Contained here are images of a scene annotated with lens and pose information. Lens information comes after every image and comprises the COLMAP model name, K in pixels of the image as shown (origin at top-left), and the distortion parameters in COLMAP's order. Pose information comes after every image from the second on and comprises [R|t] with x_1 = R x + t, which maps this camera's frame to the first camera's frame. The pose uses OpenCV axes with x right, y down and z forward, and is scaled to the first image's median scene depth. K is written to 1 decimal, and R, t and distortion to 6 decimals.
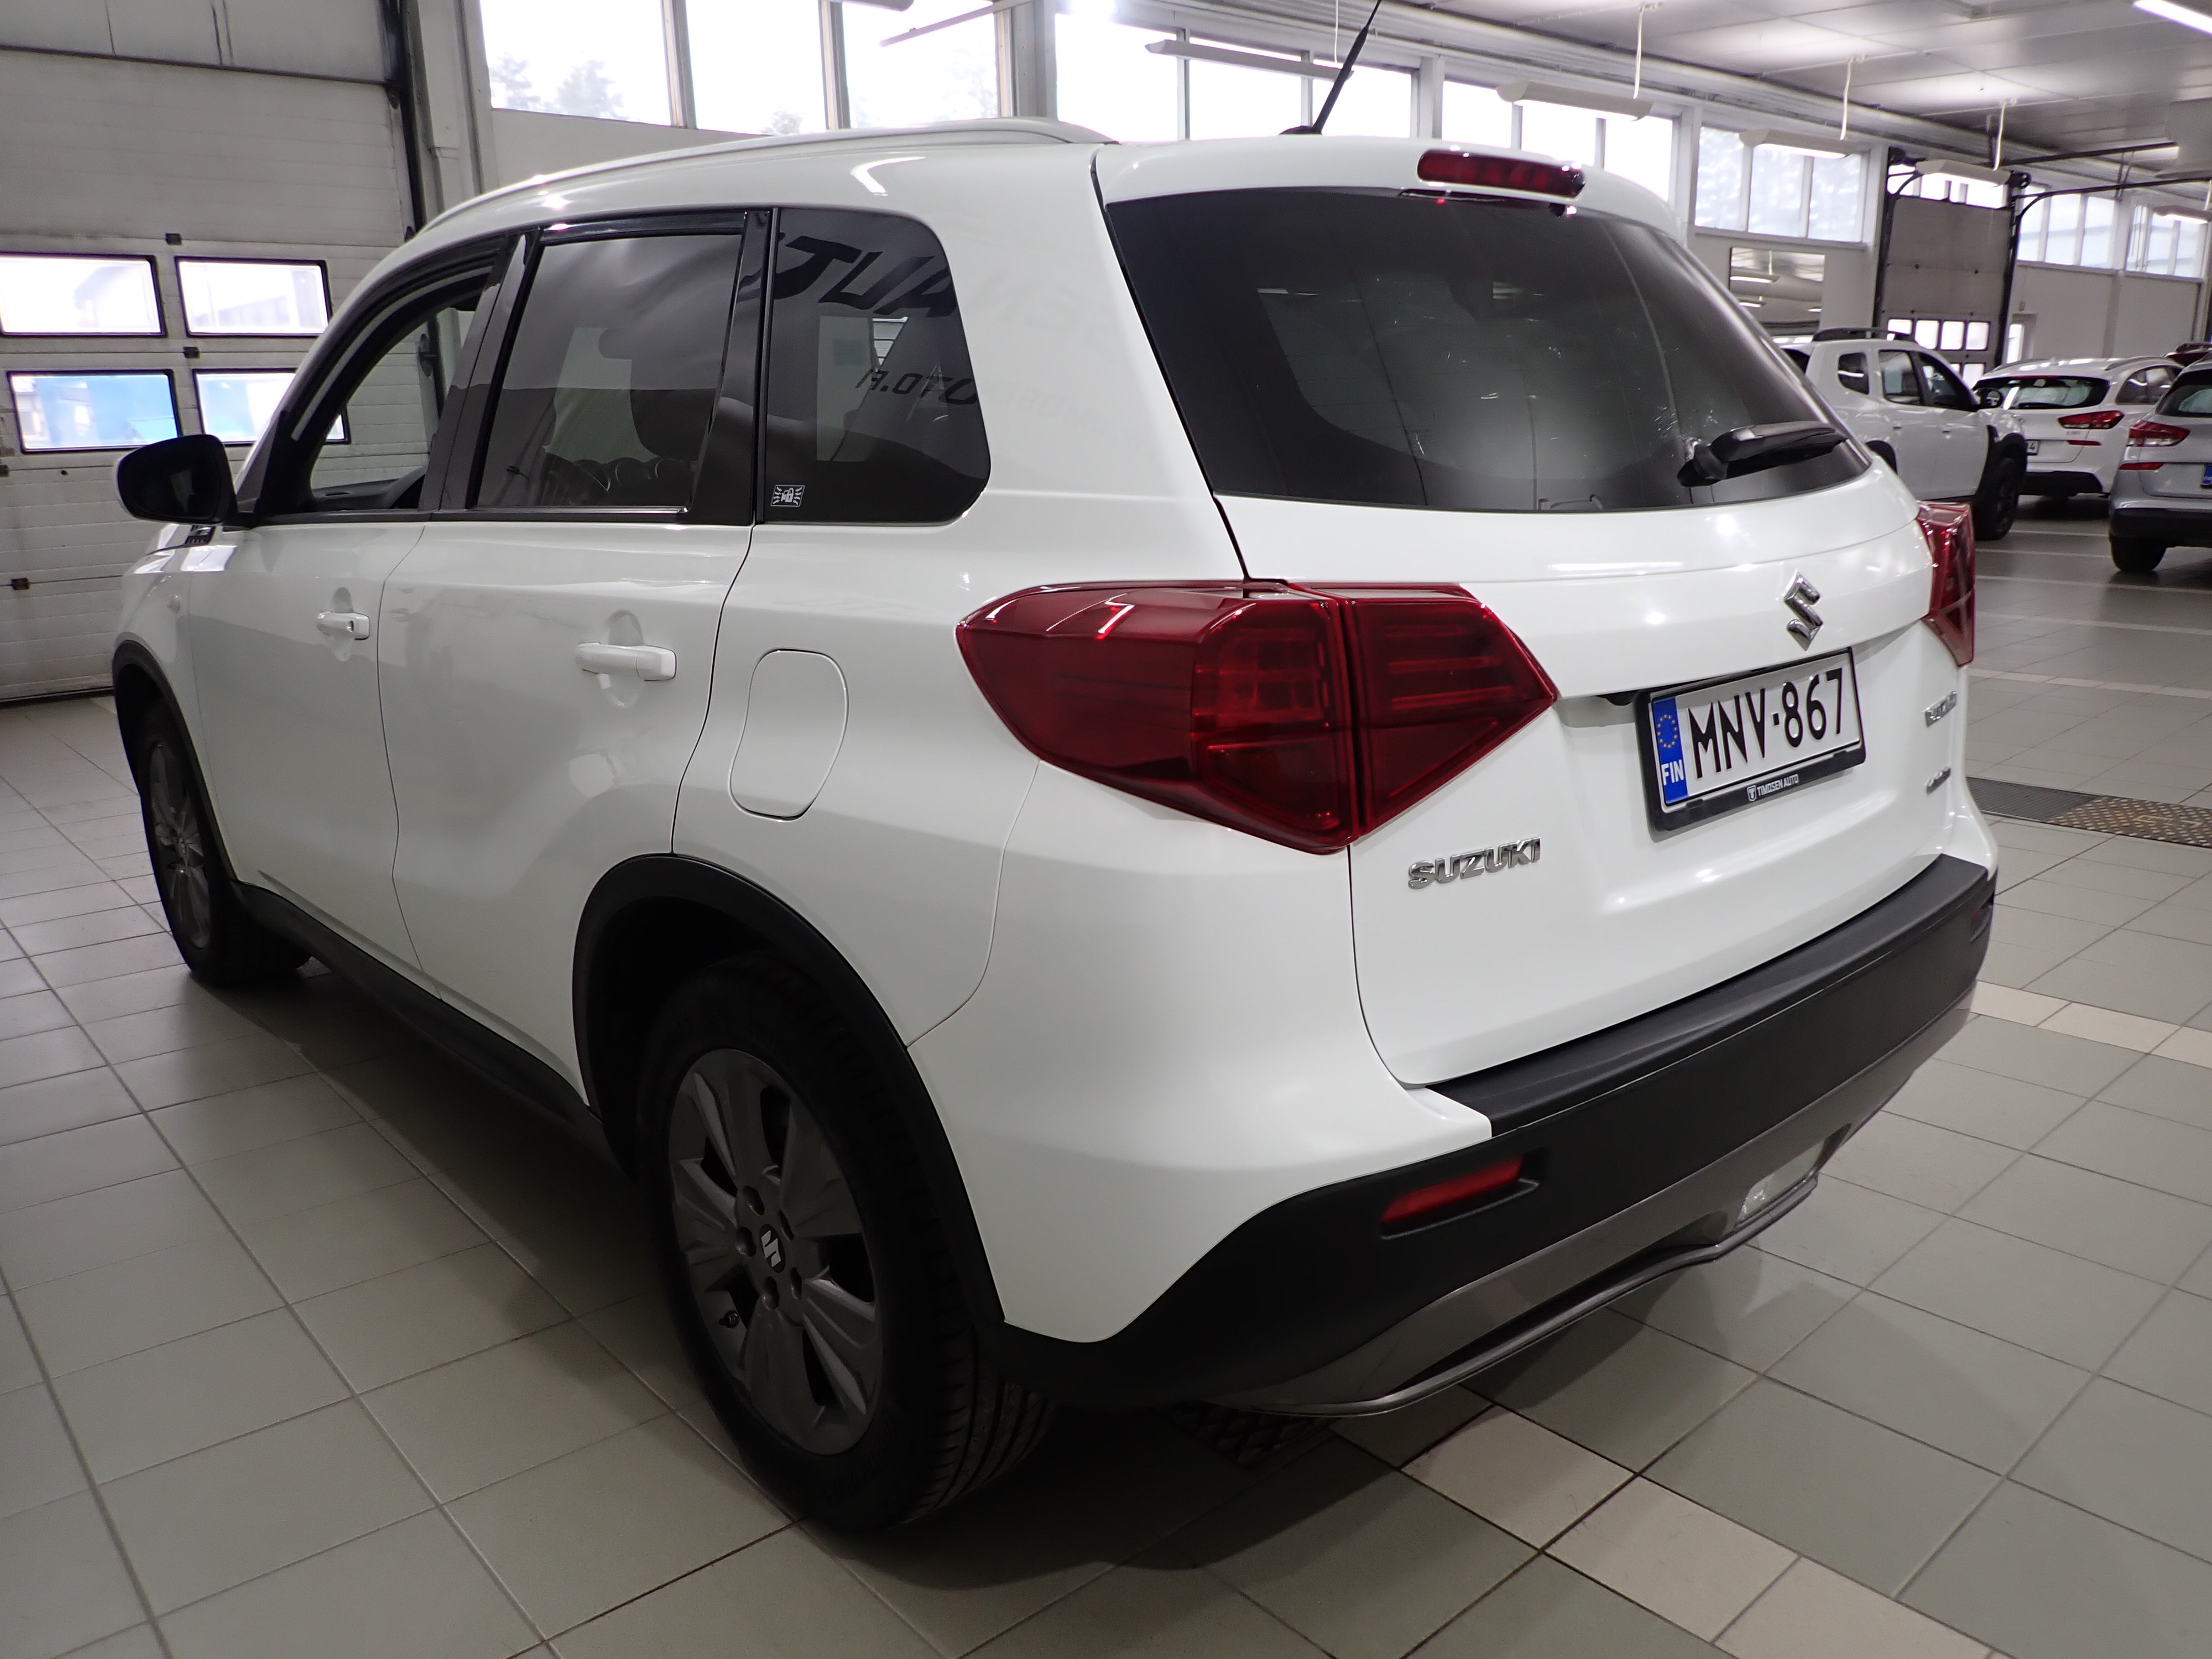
lens RADIAL K [[1637.1, 0, 1090.3], [0, 1637.1, 833.0], [0, 0, 1]] dist [-0.008394, 0.000087]
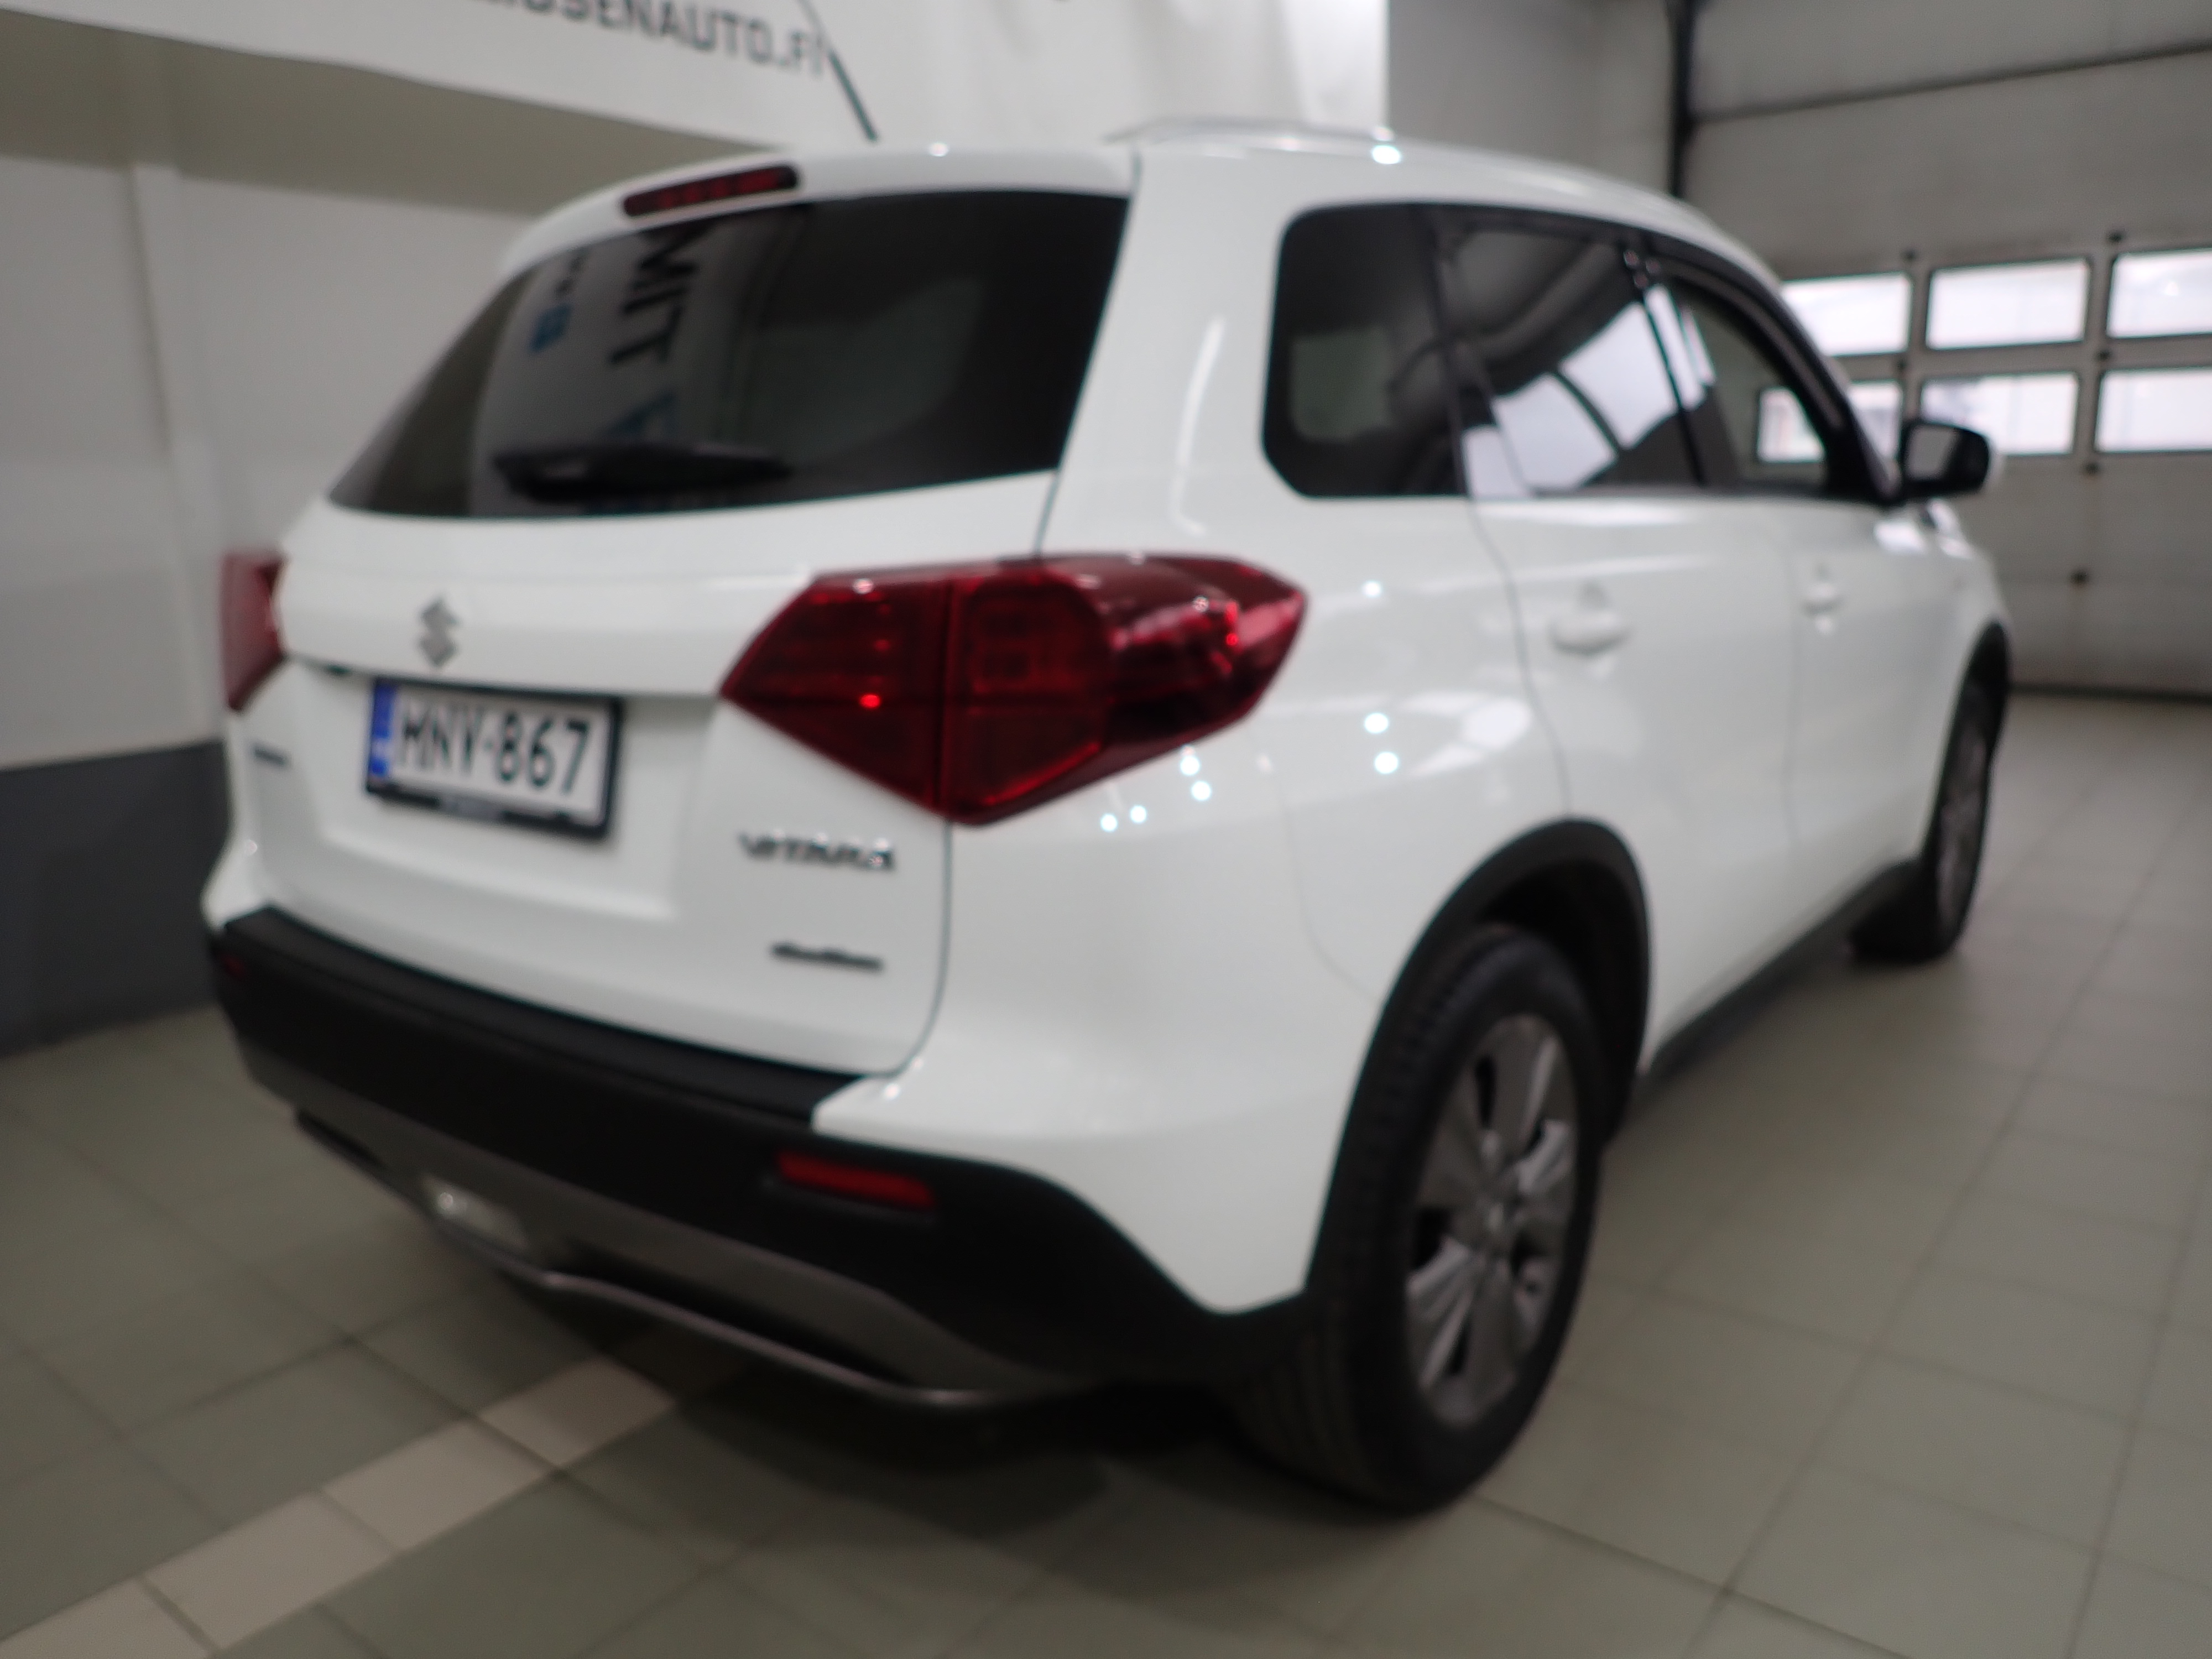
lens RADIAL K [[1637.1, 0, 1090.0], [0, 1637.1, 825.8], [0, 0, 1]] dist [-0.008394, 0.000087]
pose [[0.180685, 0.224288, -0.957626, 1.376726], [-0.229160, 0.956455, 0.180776, -0.271576], [0.956472, 0.186786, 0.224215, 1.093889]]
